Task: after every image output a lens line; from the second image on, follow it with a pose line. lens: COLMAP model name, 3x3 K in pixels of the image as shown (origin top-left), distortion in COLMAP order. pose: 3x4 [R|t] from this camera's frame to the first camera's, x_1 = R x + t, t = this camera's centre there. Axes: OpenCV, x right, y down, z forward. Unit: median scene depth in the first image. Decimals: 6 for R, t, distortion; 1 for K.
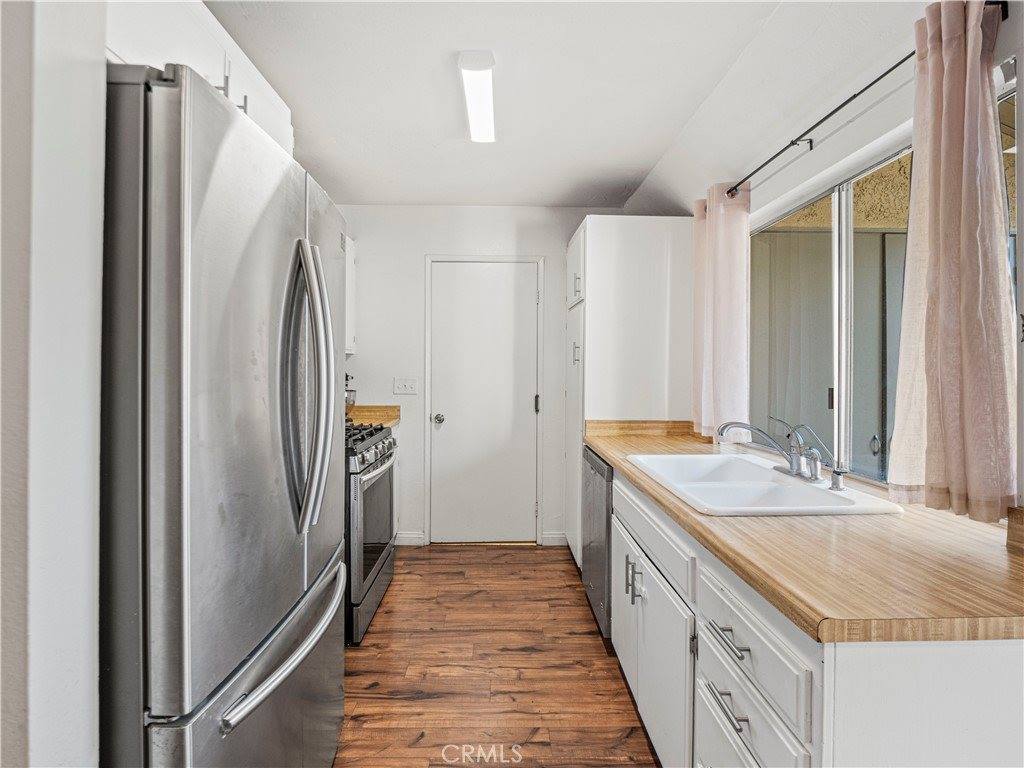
lens RADIAL K [[501.9, 0, 510.5], [0, 501.9, 366.3], [0, 0, 1]] dist [-0.007043, -0.004522]
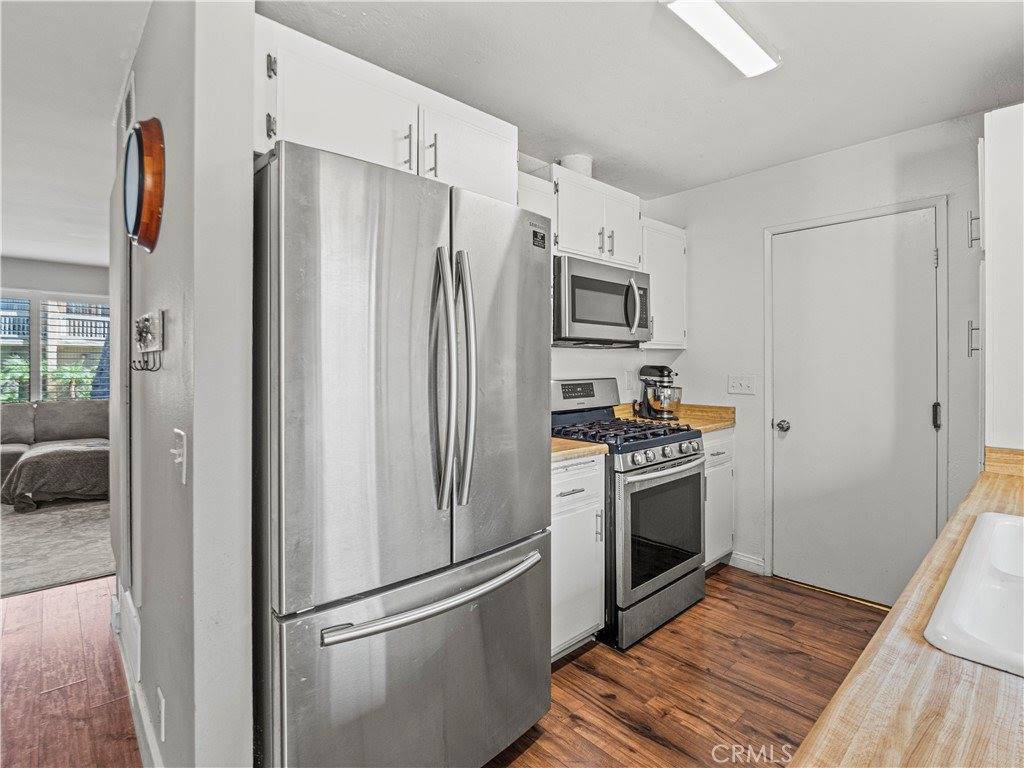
lens RADIAL K [[501.9, 0, 511.6], [0, 501.9, 363.7], [0, 0, 1]] dist [-0.007043, -0.004522]
pose [[0.660395, -0.008808, -0.750867, 0.269180], [0.005821, 0.999961, -0.006610, 0.008605], [0.750896, -0.000005, 0.660421, 0.192843]]
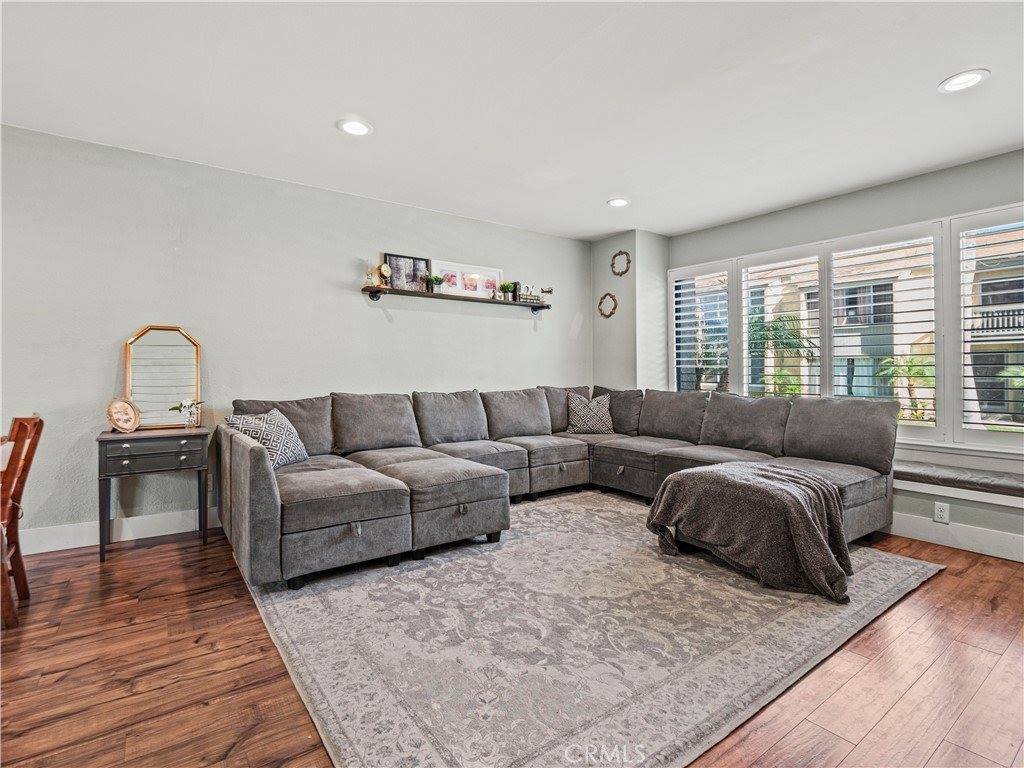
lens RADIAL K [[501.9, 0, 509.8], [0, 501.9, 375.0], [0, 0, 1]] dist [-0.007043, -0.004522]
pose [[-0.830028, -0.004082, -0.557708, -1.179325], [-0.003015, 0.999991, -0.002832, 0.087813], [0.557714, -0.000669, -0.830033, 0.840411]]
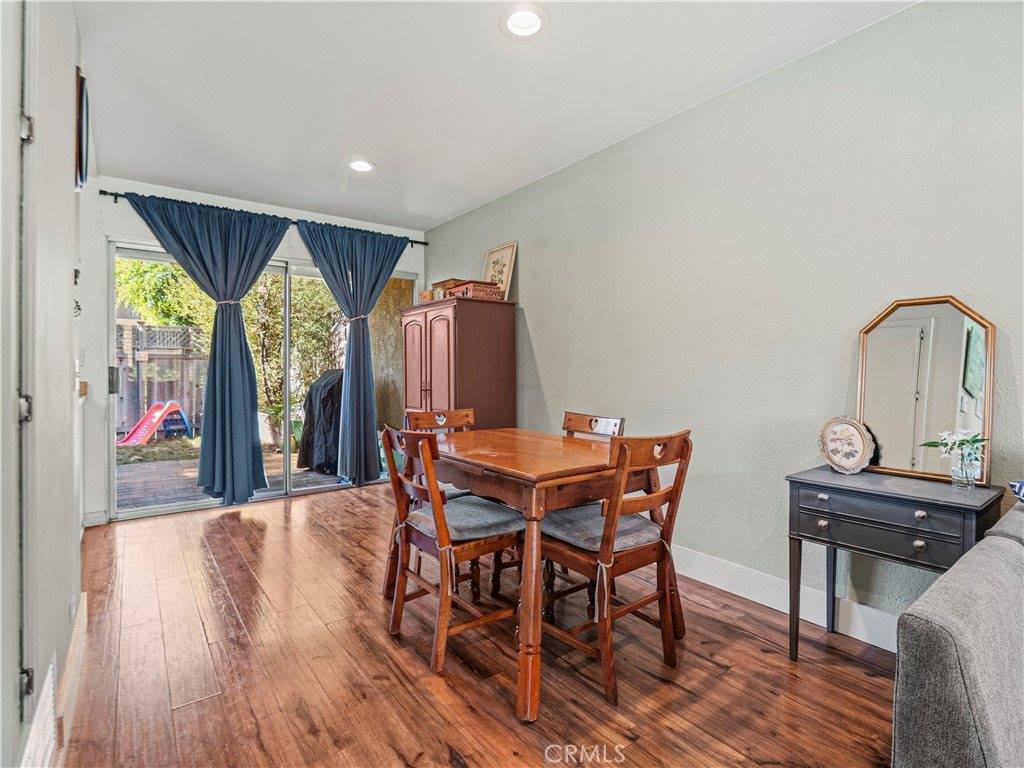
lens RADIAL K [[501.9, 0, 510.7], [0, 501.9, 375.9], [0, 0, 1]] dist [-0.007043, -0.004522]
pose [[-0.586461, -0.013889, 0.809858, -1.403350], [-0.013815, 0.999879, 0.007143, 0.078324], [-0.809859, -0.006999, -0.586582, 0.174095]]
